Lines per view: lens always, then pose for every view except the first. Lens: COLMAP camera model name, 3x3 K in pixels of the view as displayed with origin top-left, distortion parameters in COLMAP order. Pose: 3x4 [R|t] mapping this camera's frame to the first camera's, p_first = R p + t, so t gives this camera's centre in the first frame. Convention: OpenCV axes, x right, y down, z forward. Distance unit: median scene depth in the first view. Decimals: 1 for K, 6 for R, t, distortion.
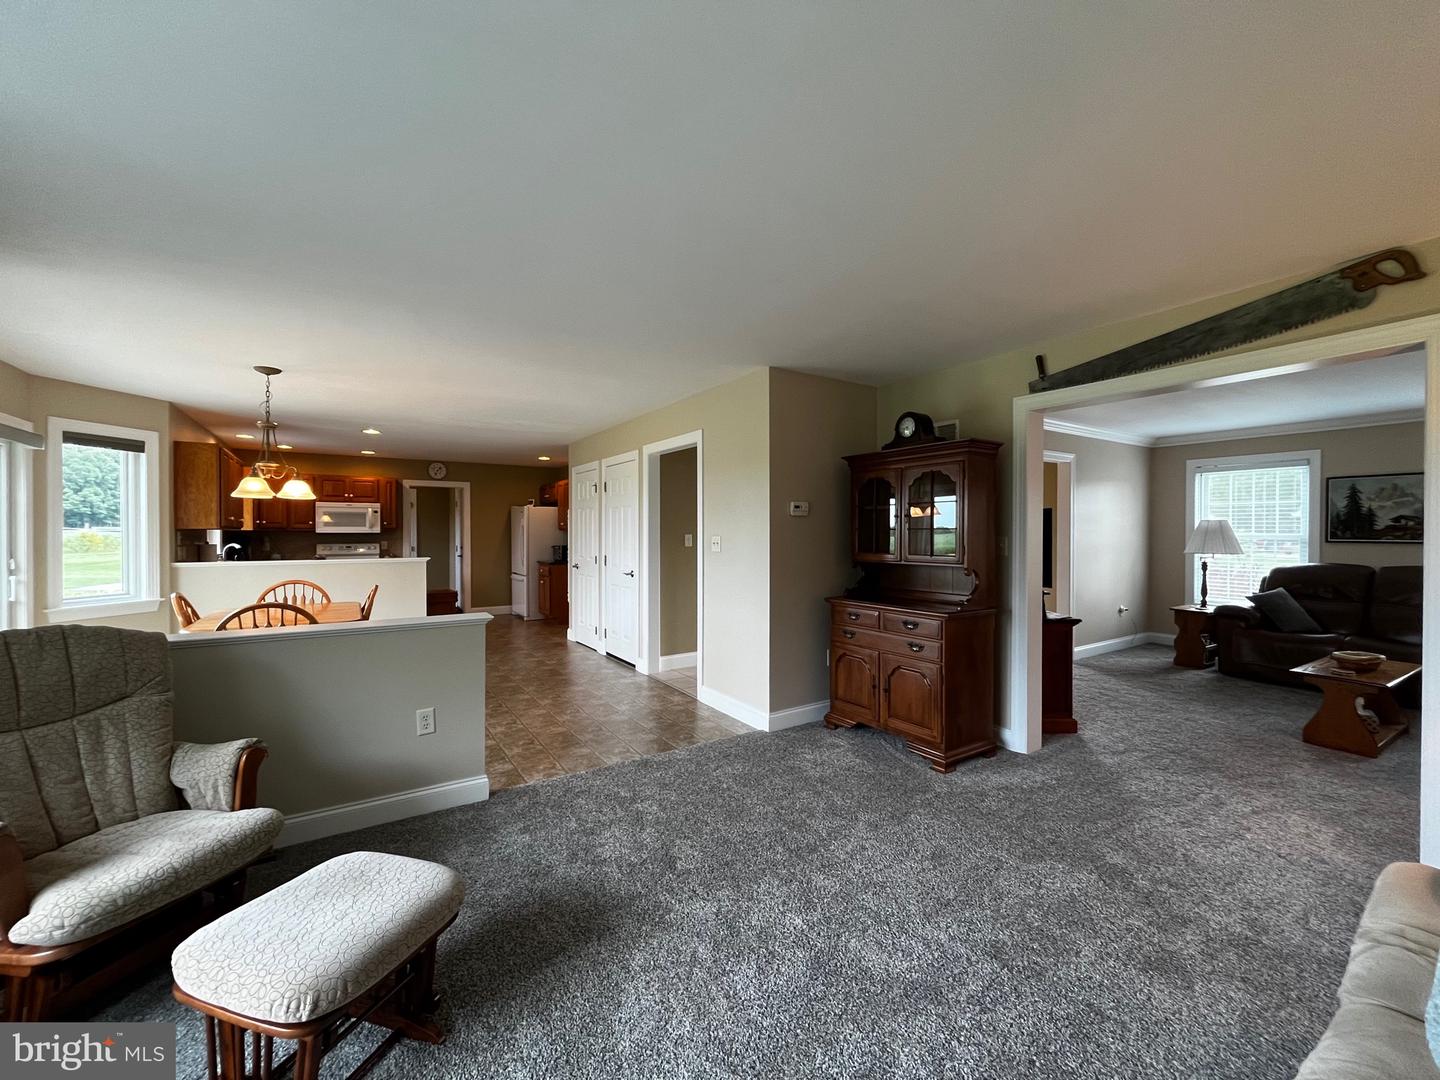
lens RADIAL K [[581.5, 0, 713.3], [0, 581.5, 538.1], [0, 0, 1]] dist [-0.000163, -0.000040]
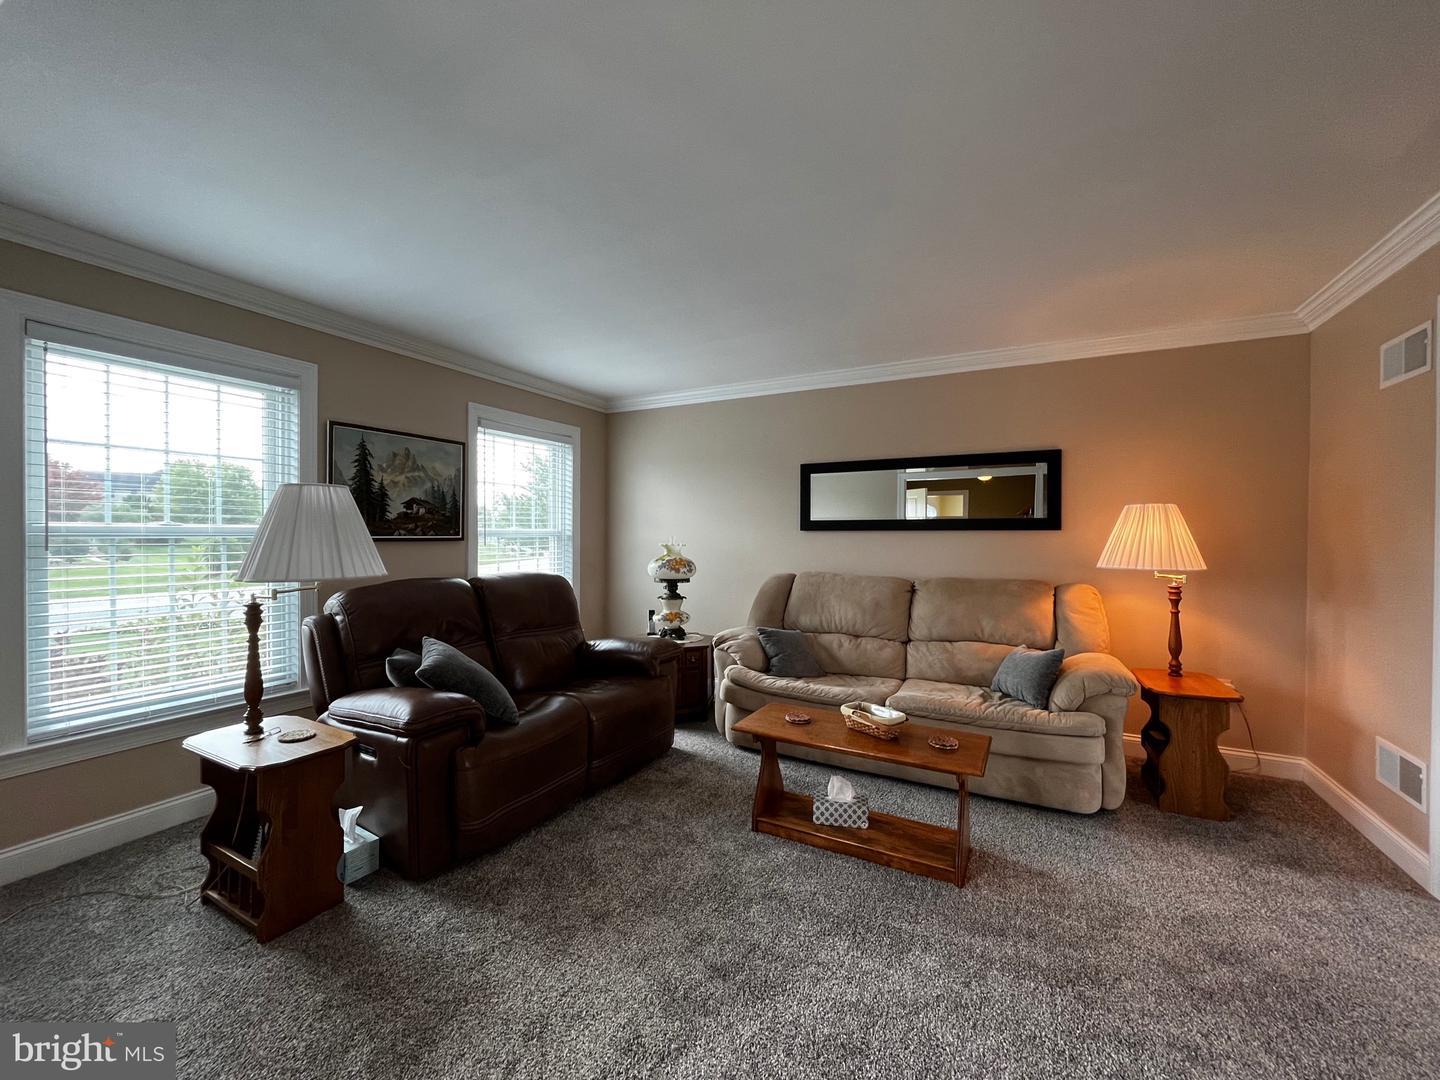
lens RADIAL K [[581.5, 0, 721.0], [0, 581.5, 540.4], [0, 0, 1]] dist [-0.000163, -0.000040]
pose [[-0.491783, -0.019326, 0.870503, 0.421176], [-0.001471, 0.999771, 0.021364, -0.005860], [-0.870717, 0.009226, -0.491699, 0.973618]]
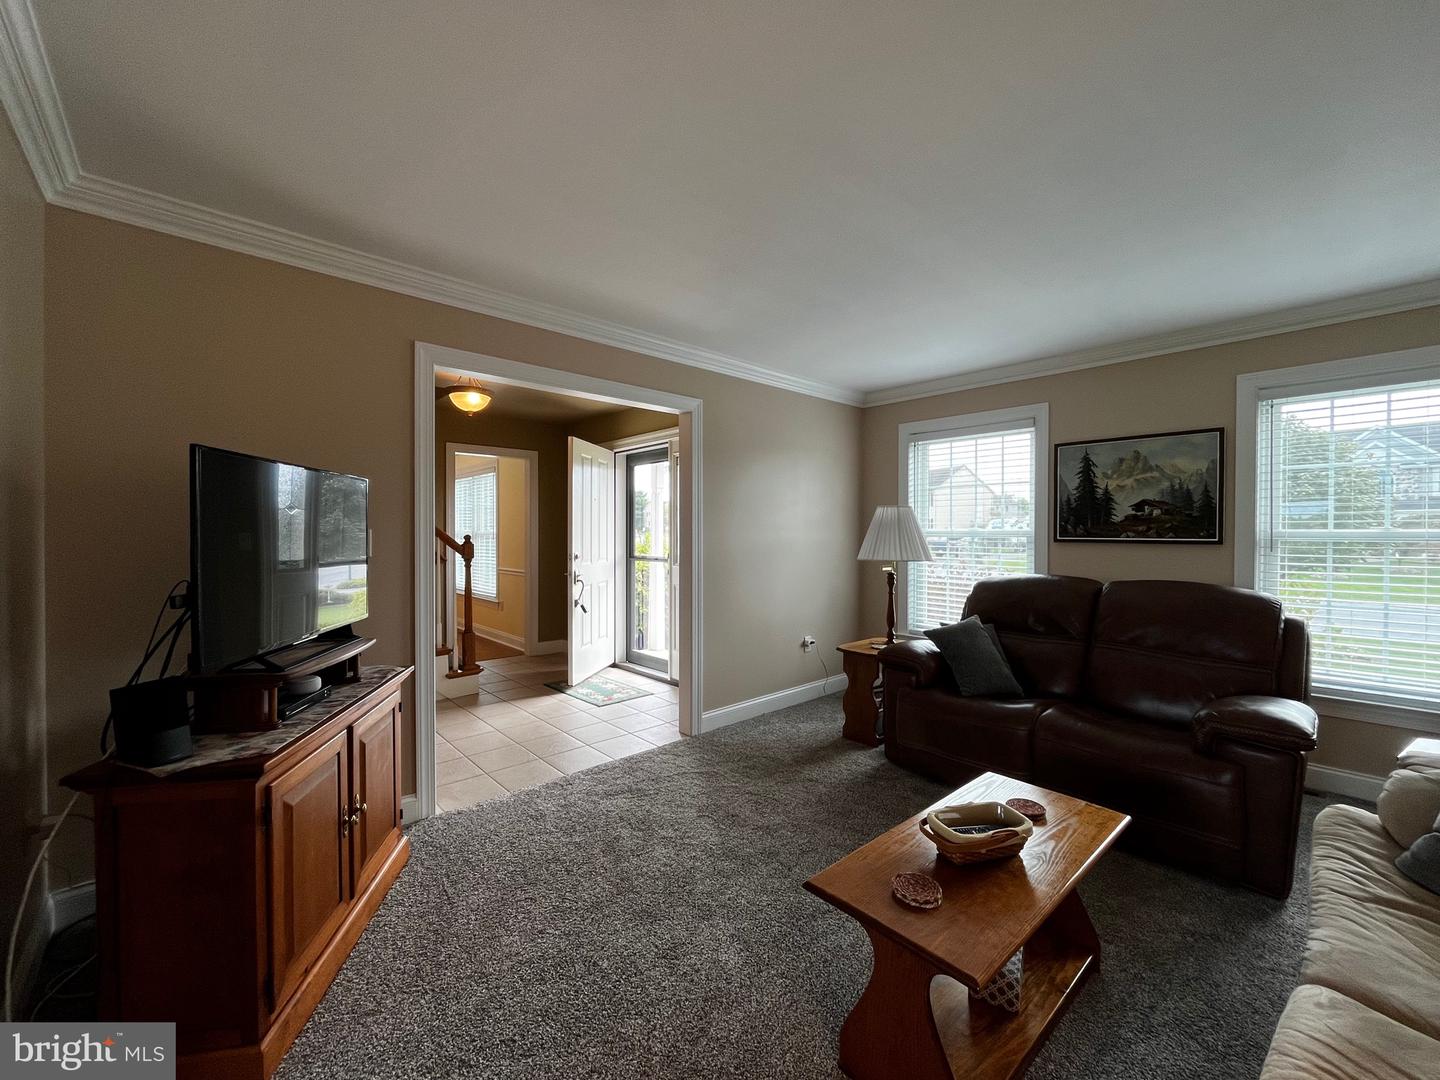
lens RADIAL K [[581.5, 0, 717.0], [0, 581.5, 536.7], [0, 0, 1]] dist [-0.000163, -0.000040]
pose [[0.986302, 0.001397, 0.164946, 0.580429], [-0.000680, 0.999990, -0.004404, 0.004586], [-0.164950, 0.004232, 0.986293, 0.421021]]
